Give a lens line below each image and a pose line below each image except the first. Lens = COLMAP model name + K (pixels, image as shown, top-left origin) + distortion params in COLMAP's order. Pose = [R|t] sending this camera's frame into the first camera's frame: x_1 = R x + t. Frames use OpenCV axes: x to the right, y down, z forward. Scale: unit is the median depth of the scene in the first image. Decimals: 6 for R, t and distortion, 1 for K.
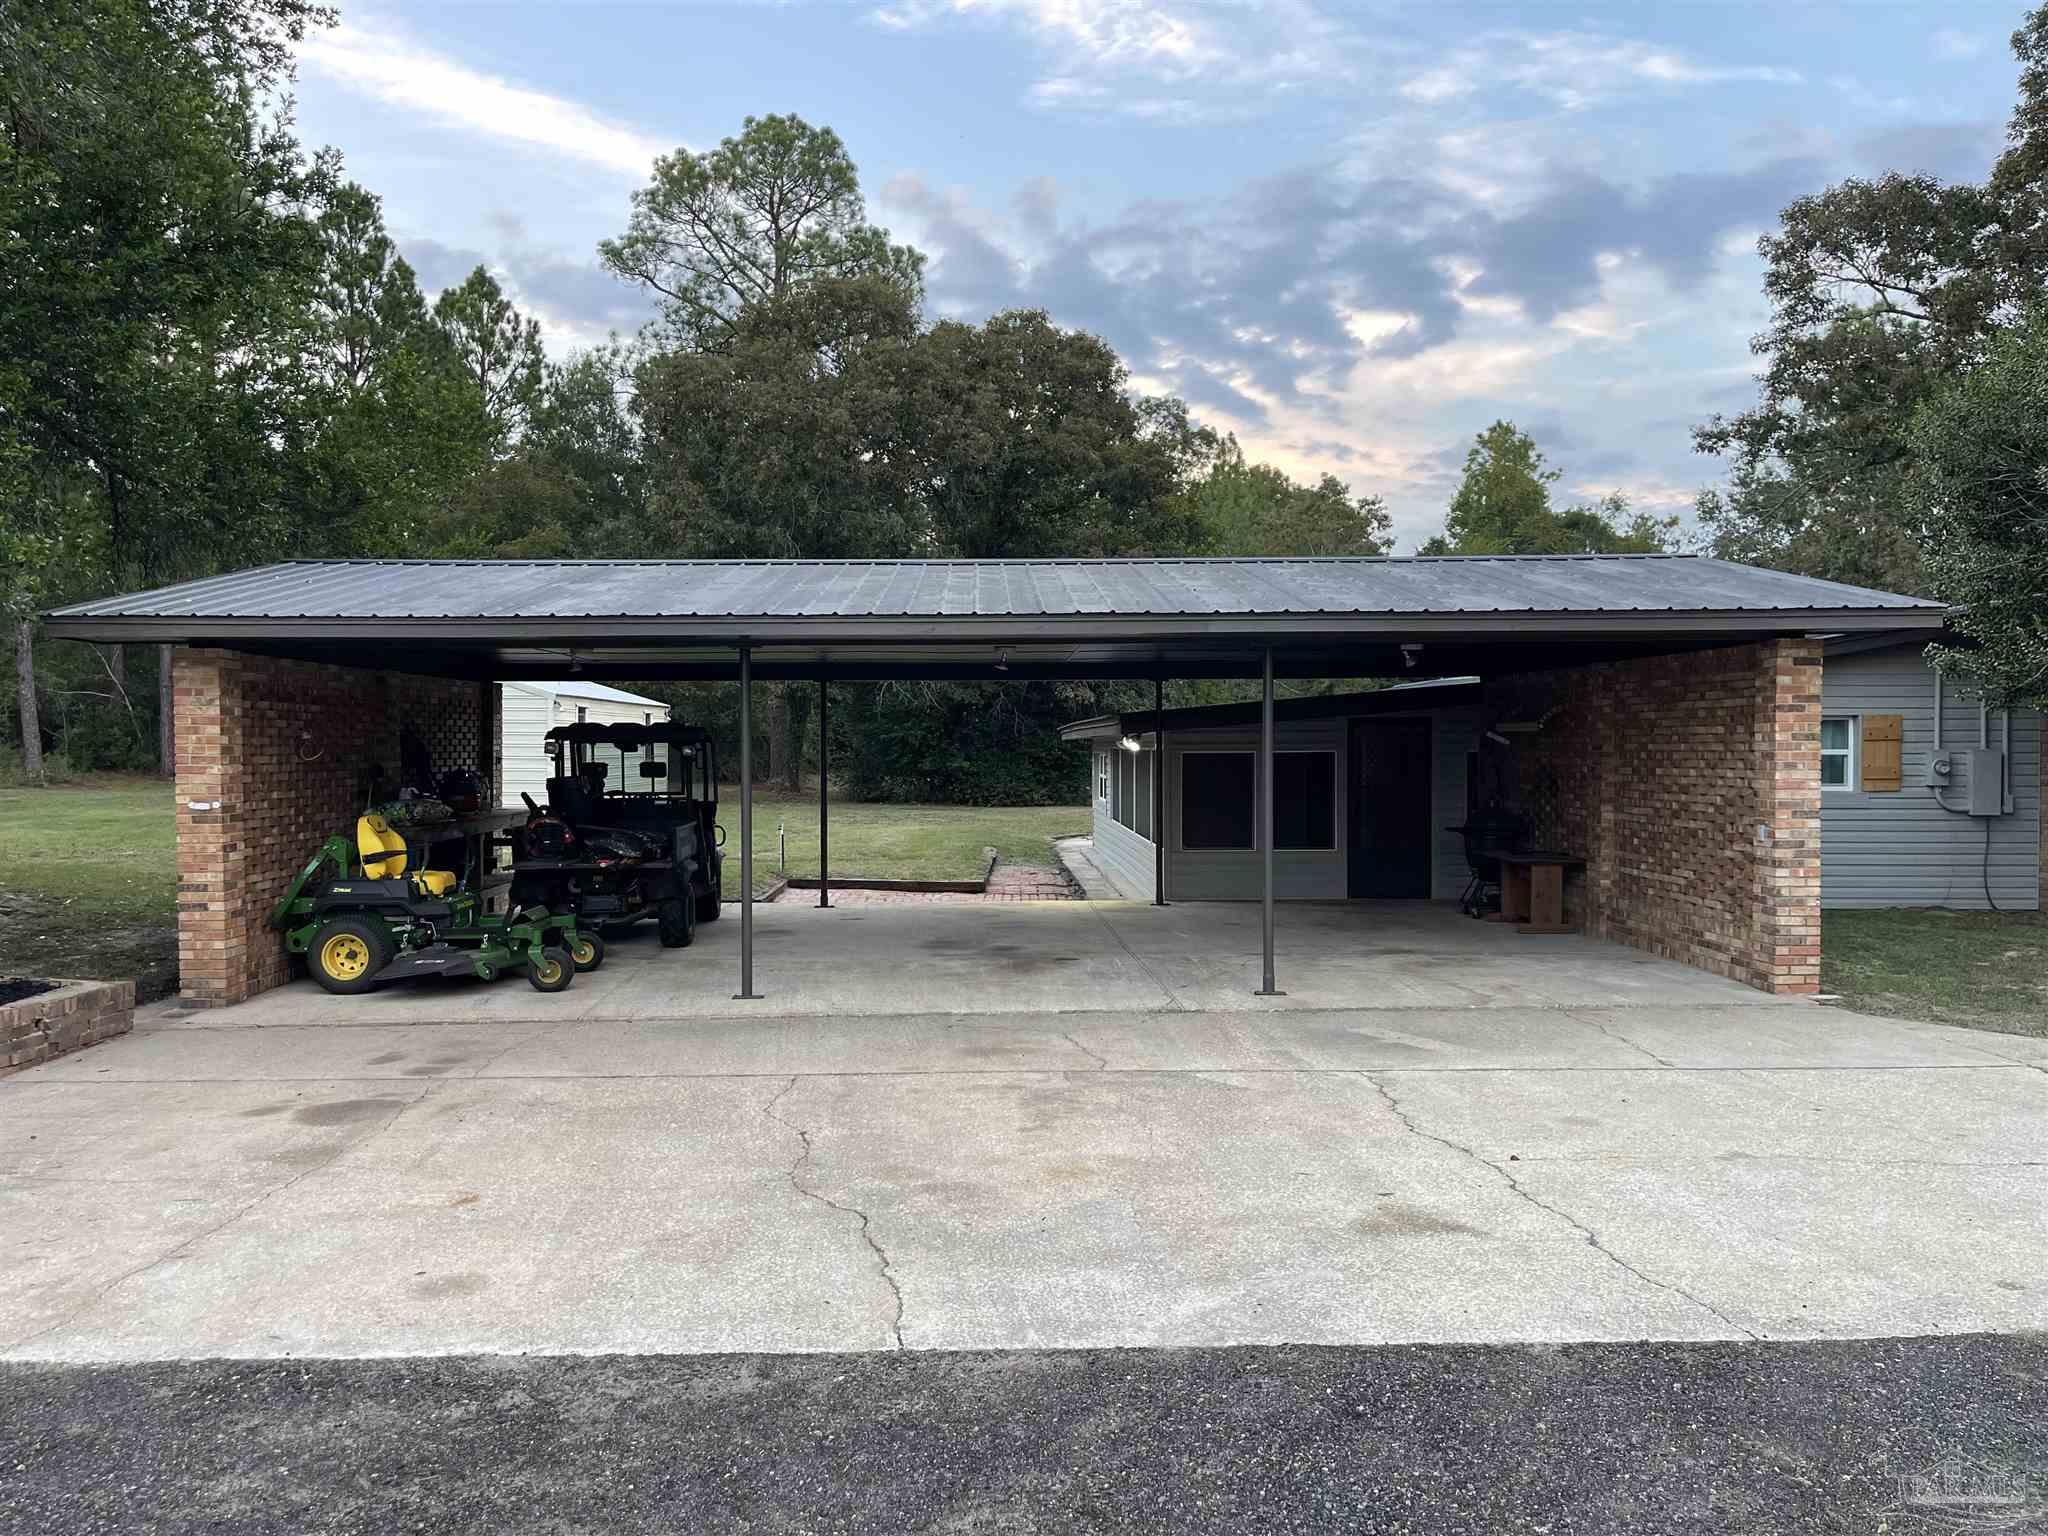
lens RADIAL K [[1558.1, 0, 1010.3], [0, 1558.1, 762.6], [0, 0, 1]] dist [0.014453, 0.000330]
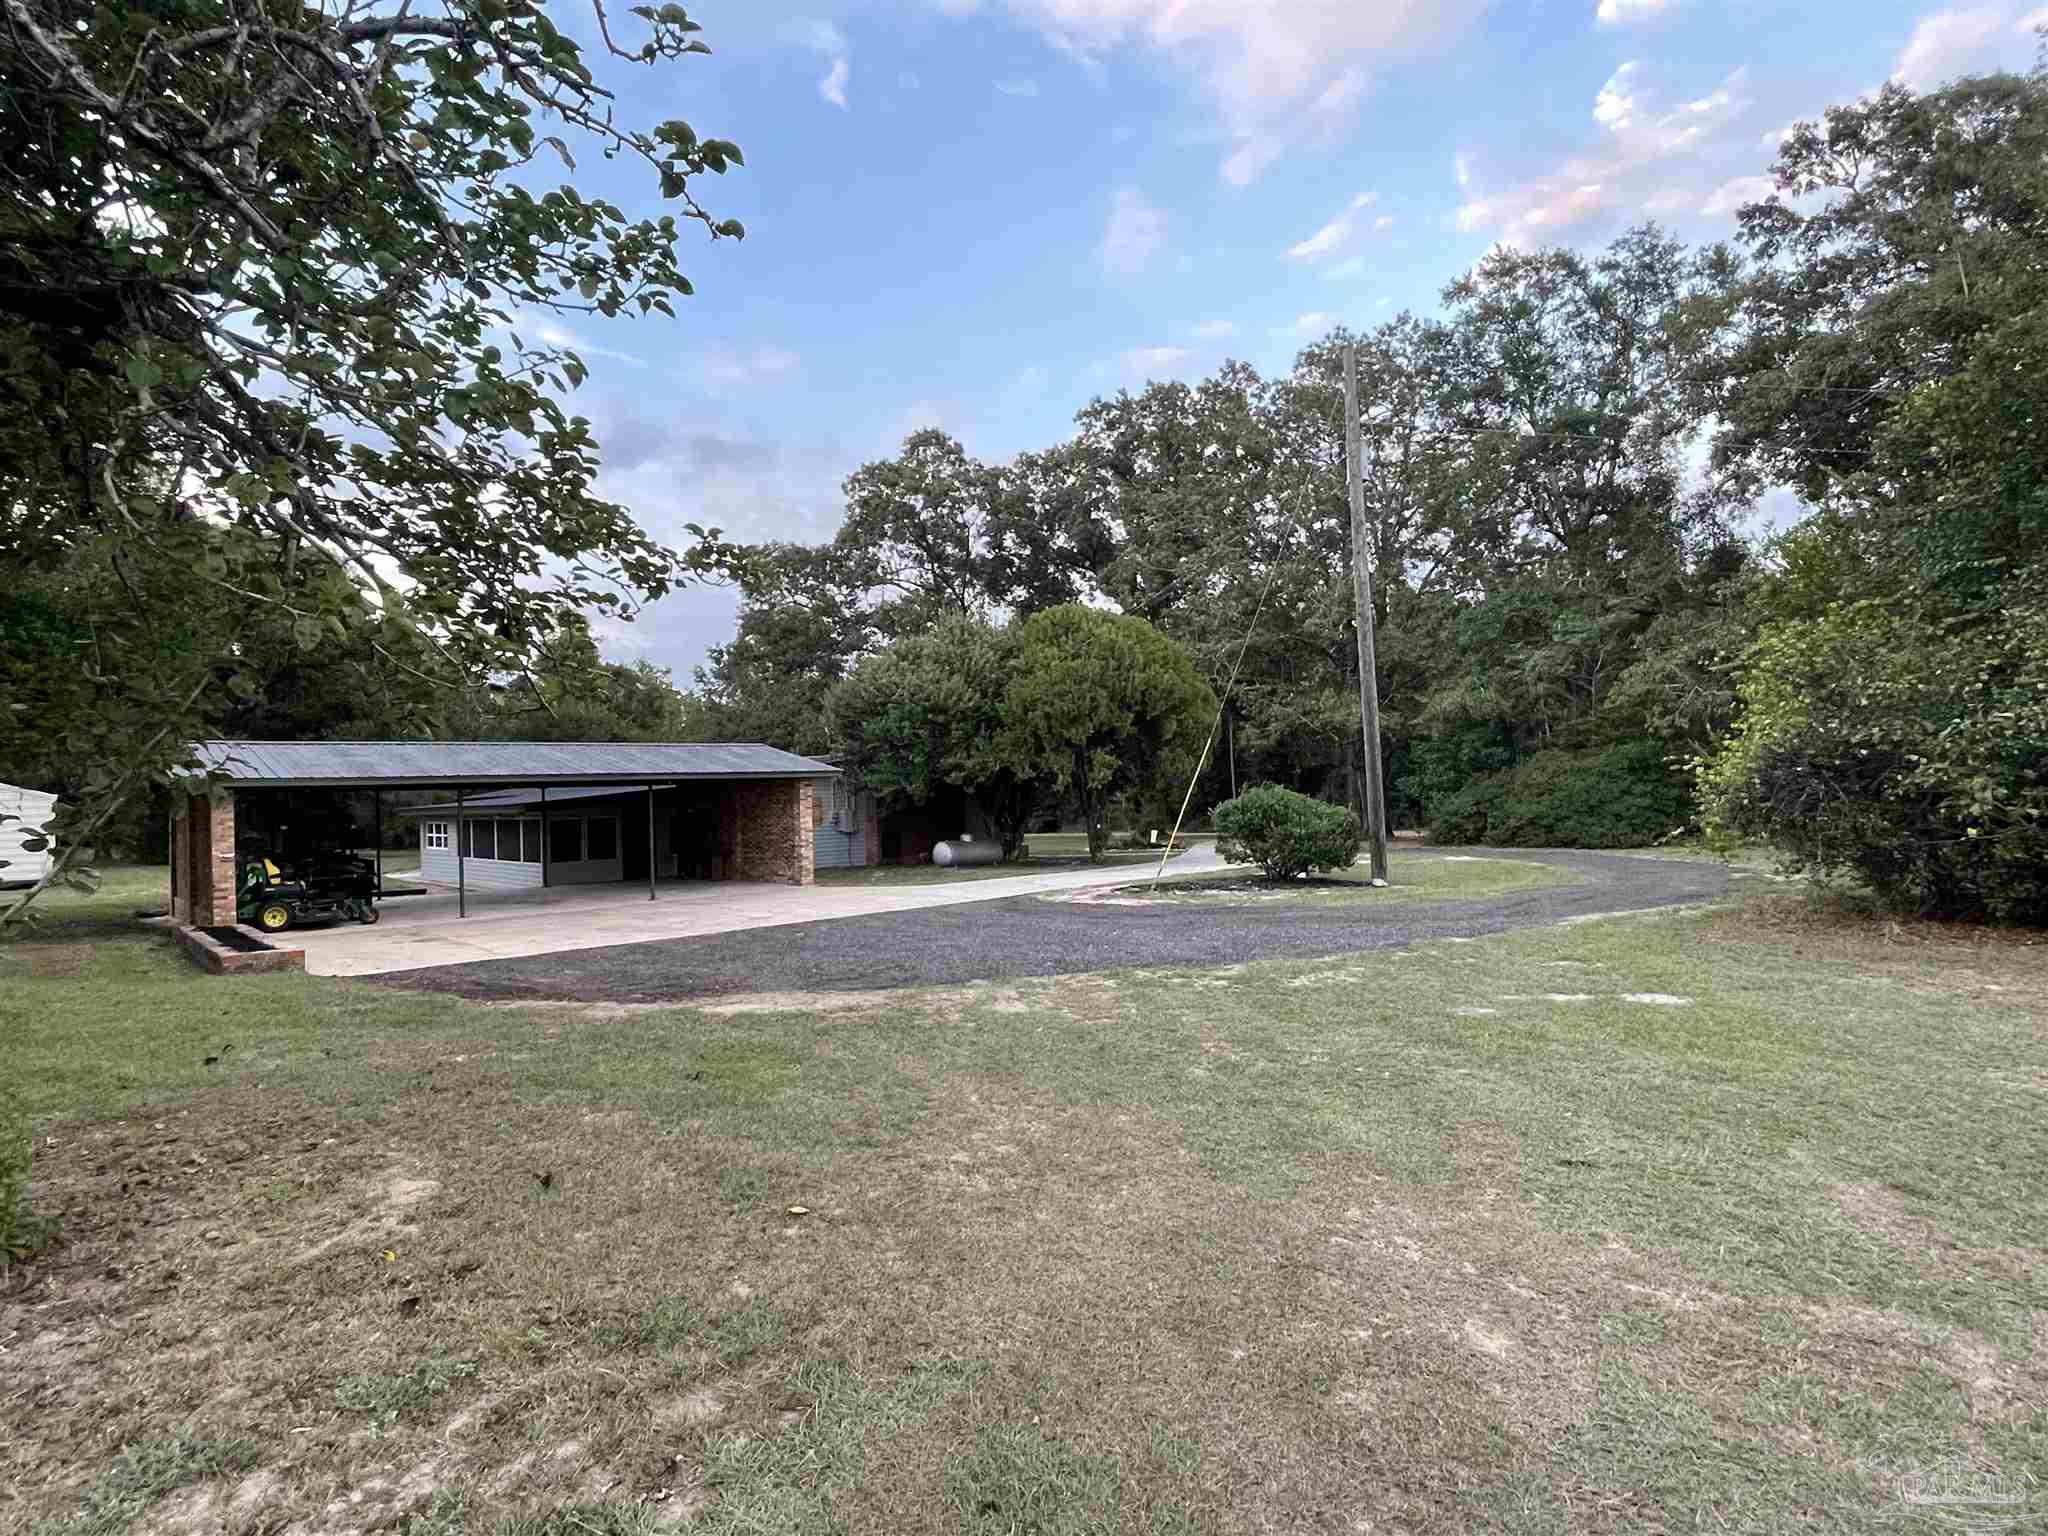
lens RADIAL K [[1051.4, 0, 1013.7], [0, 1051.4, 765.1], [0, 0, 1]] dist [-0.004307, -0.000248]
pose [[0.746798, -0.000193, 0.665050, -0.387019], [0.034916, 0.998632, -0.038918, -0.003224], [-0.664133, 0.052284, 0.745784, -0.570292]]
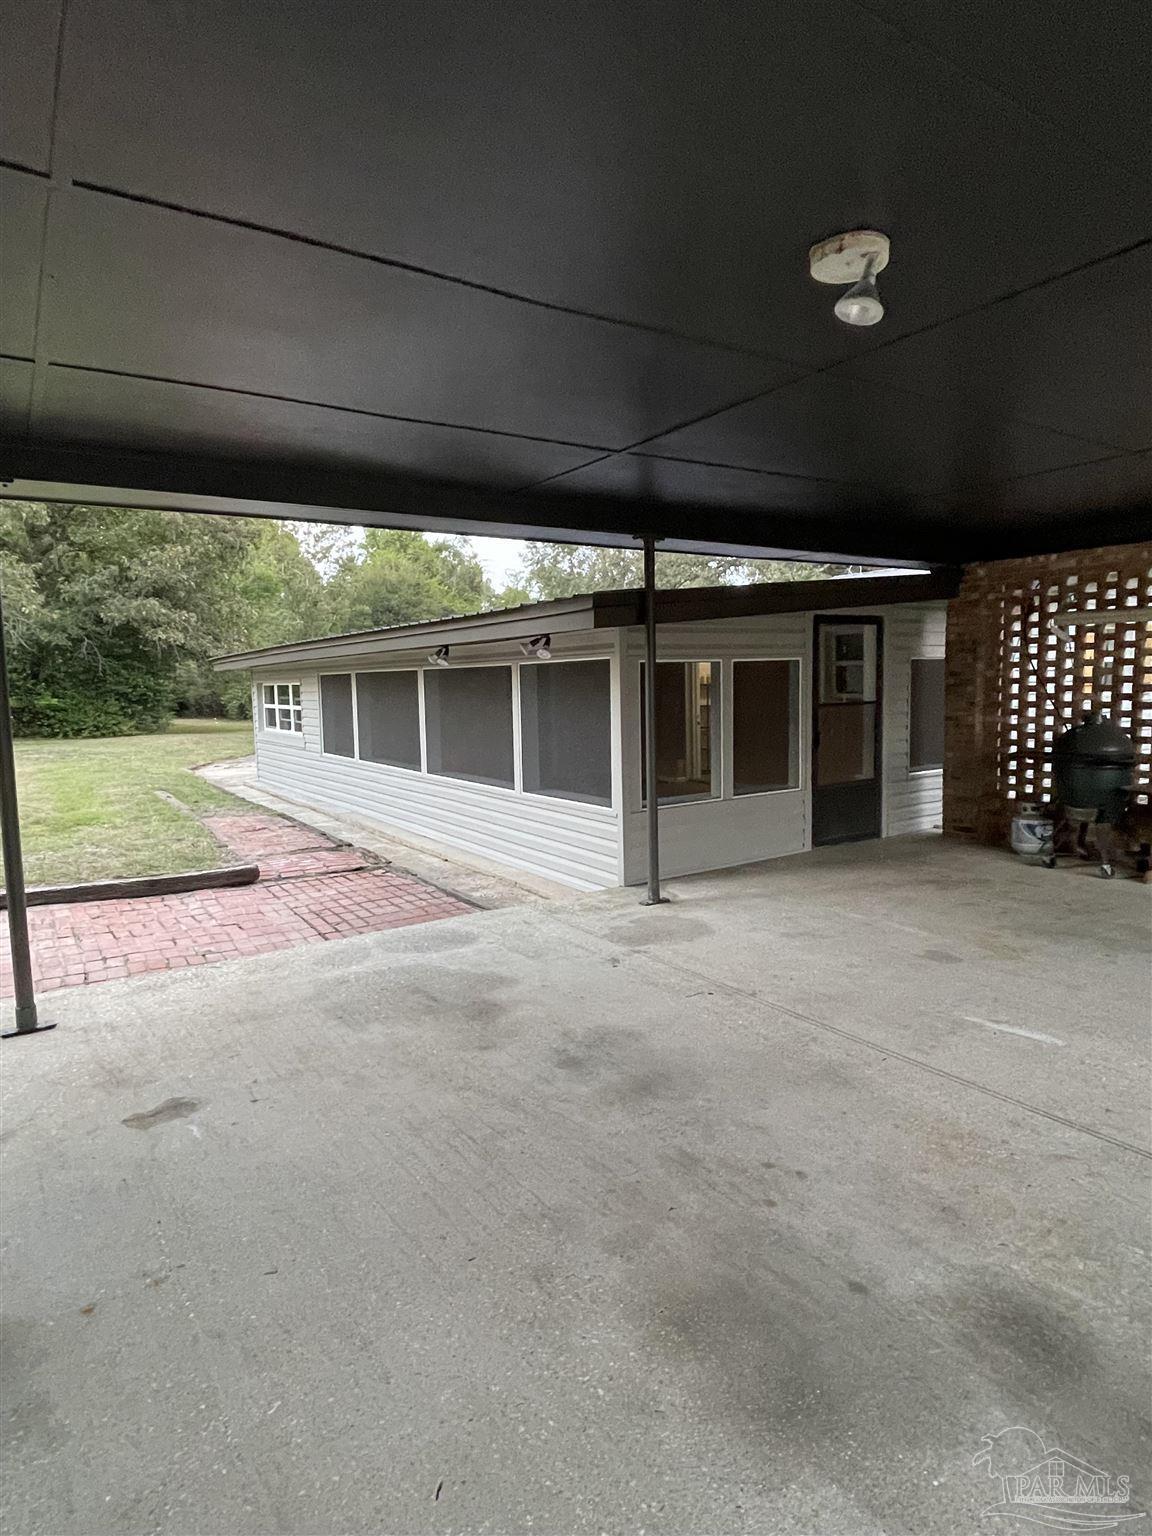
lens RADIAL K [[846.5, 0, 571.4], [0, 846.5, 768.3], [0, 0, 1]] dist [-0.004950, -0.000348]
pose [[0.842342, -0.069429, 0.534453, -0.105177], [0.024067, 0.995524, 0.091395, 0.005549], [-0.538406, -0.064123, 0.840242, 0.713945]]
